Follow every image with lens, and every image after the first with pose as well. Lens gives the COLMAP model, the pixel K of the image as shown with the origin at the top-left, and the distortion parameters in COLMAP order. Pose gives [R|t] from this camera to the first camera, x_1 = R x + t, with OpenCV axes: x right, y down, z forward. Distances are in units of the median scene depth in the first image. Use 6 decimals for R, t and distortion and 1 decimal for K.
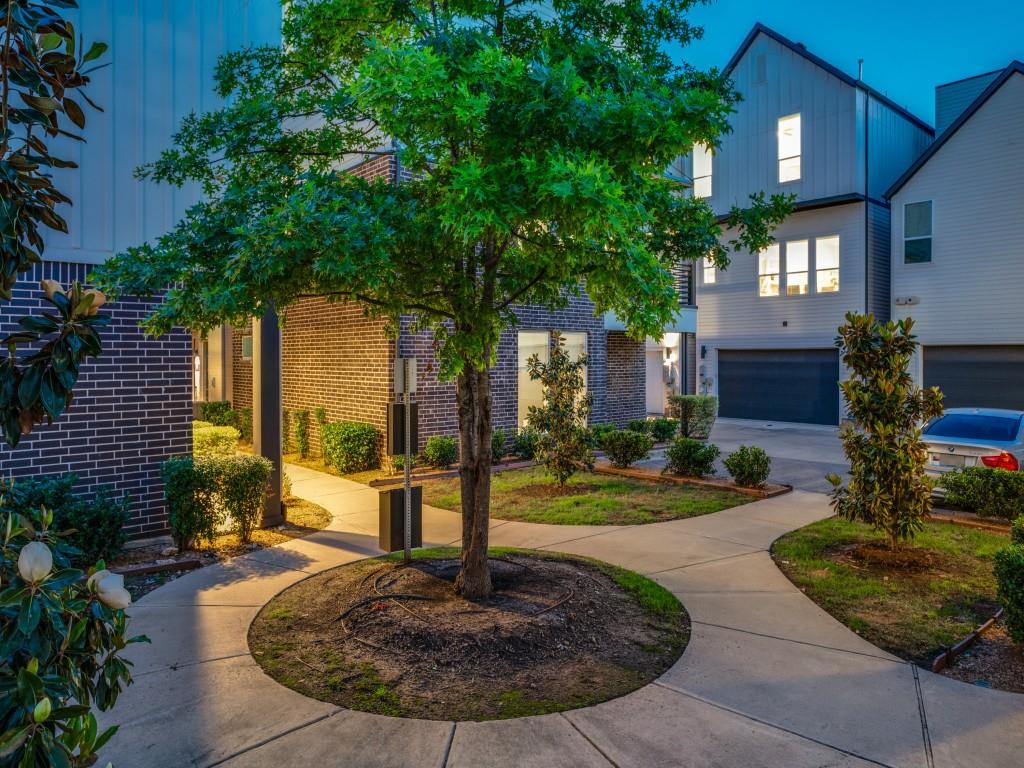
lens RADIAL K [[678.6, 0, 512.0], [0, 678.6, 384.0], [0, 0, 1]] dist [-0.054591, -0.002592]
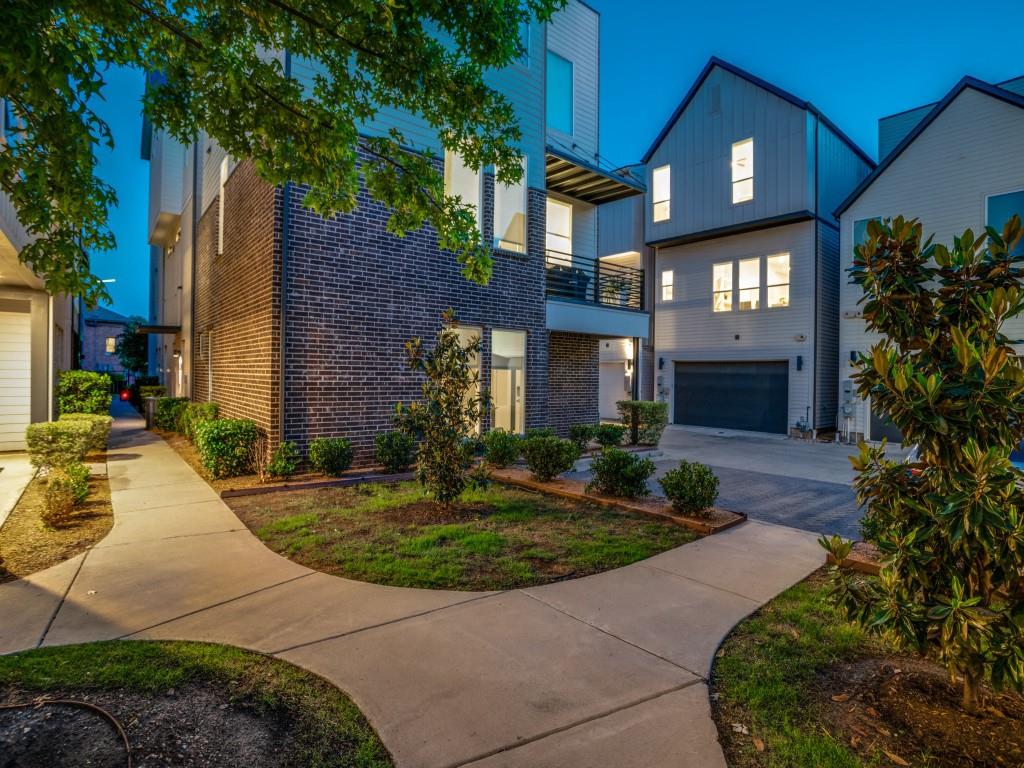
lens RADIAL K [[517.4, 0, 512.0], [0, 517.4, 384.0], [0, 0, 1]] dist [-0.064052, 0.001132]
pose [[0.999456, 0.019992, -0.026216, 0.083818], [-0.020559, 0.999557, -0.021512, 0.010391], [0.025774, 0.022039, 0.999425, 0.212882]]
